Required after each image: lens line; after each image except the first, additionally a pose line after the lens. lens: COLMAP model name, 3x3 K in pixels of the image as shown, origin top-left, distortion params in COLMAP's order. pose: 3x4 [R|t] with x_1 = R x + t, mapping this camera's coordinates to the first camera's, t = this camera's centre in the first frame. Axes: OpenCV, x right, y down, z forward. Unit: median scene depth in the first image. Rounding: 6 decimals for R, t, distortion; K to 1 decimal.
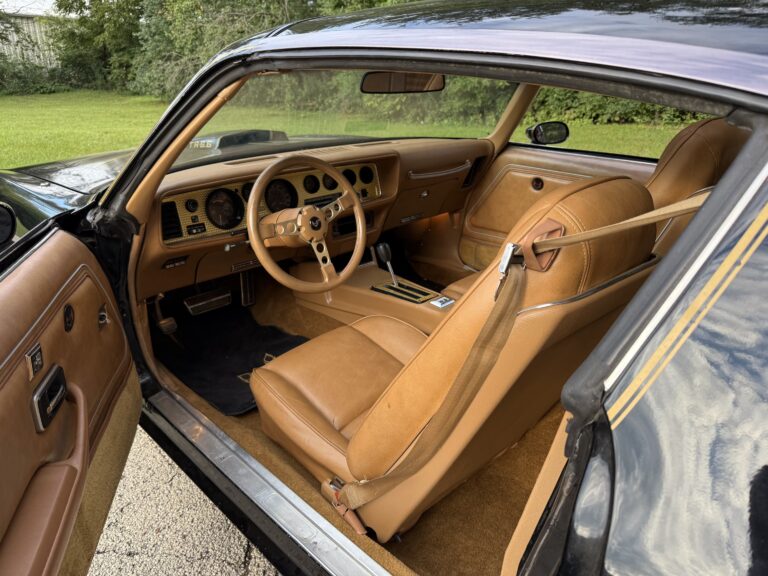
lens RADIAL K [[553.9, 0, 385.4], [0, 553.9, 285.4], [0, 0, 1]] dist [-0.005320, -0.000289]
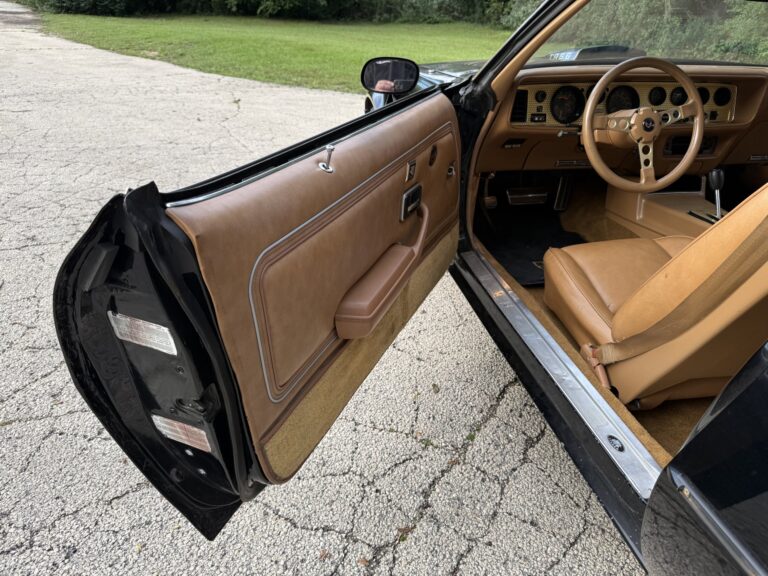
lens RADIAL K [[559.4, 0, 383.3], [0, 559.4, 287.3], [0, 0, 1]] dist [0.082082, -0.062277]
pose [[0.827464, 0.280572, -0.486397, 0.069612], [-0.244257, 0.959822, 0.138129, 0.156304], [0.505610, 0.004509, 0.862750, -0.194951]]
